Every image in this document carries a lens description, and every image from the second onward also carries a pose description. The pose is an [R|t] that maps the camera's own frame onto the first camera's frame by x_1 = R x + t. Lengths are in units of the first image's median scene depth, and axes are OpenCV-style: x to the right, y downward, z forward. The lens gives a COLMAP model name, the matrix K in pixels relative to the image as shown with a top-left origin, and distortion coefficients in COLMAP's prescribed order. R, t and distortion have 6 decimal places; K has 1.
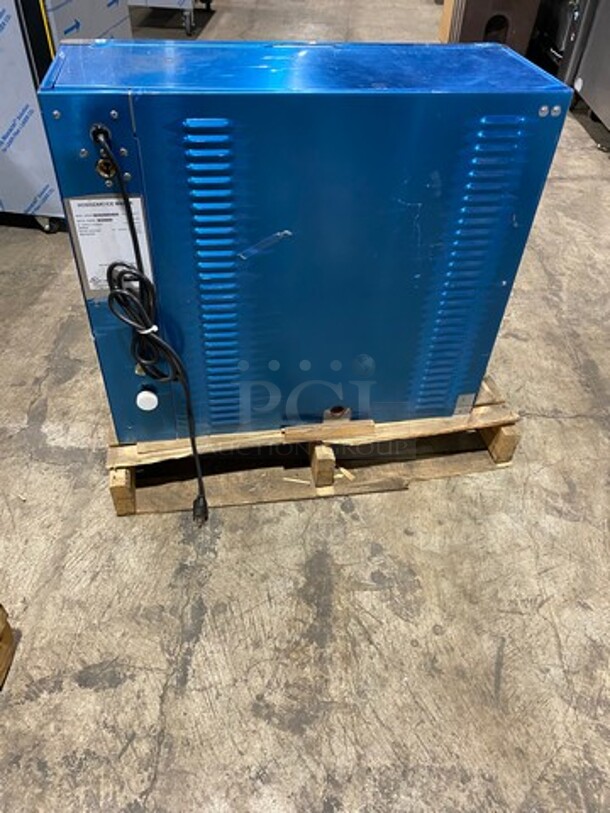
lens RADIAL K [[621.1, 0, 307.7], [0, 621.1, 408.8], [0, 0, 1]] dist [-0.000846, 0.000180]
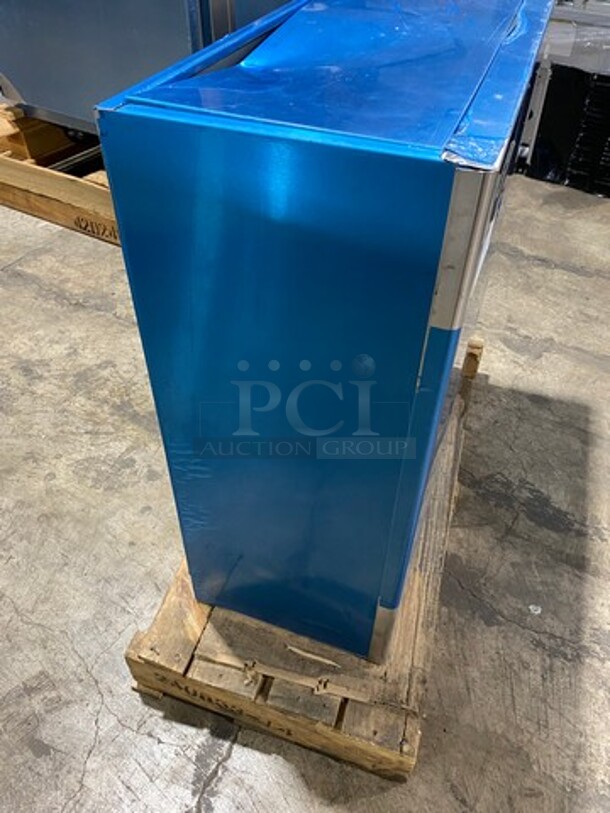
lens RADIAL K [[621.1, 0, 311.0], [0, 621.1, 406.0], [0, 0, 1]] dist [-0.000846, 0.000180]
pose [[-0.483120, 0.555853, -0.676478, 0.631975], [-0.626556, 0.320193, 0.710566, -0.697655], [0.611574, 0.767140, 0.193581, 0.958413]]
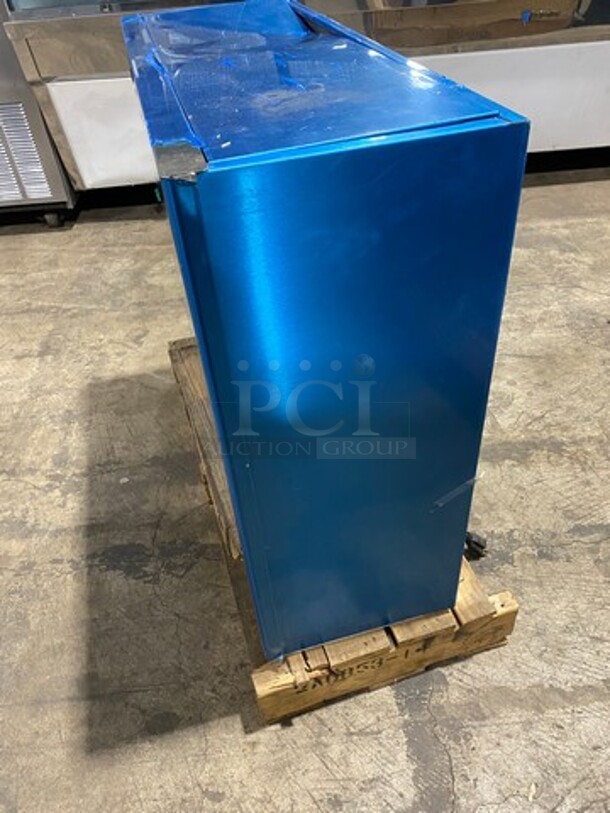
lens RADIAL K [[621.1, 0, 308.8], [0, 621.1, 407.0], [0, 0, 1]] dist [-0.000846, 0.000180]
pose [[-0.101299, -0.673198, 0.732491, -0.716396], [0.719272, 0.459104, 0.521412, -0.589901], [-0.687304, 0.579679, 0.437706, 0.741398]]
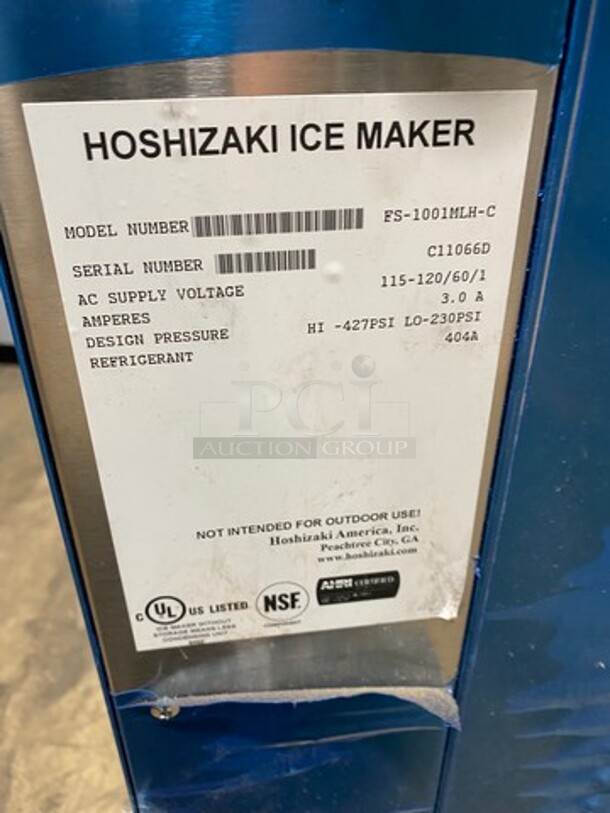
lens RADIAL K [[621.1, 0, 303.9], [0, 621.1, 404.8], [0, 0, 1]] dist [-0.000846, 0.000180]
pose [[0.998539, -0.027503, -0.046503, -0.260641], [0.016668, 0.975563, -0.219086, -0.200184], [0.051392, 0.217991, 0.974597, 0.724156]]
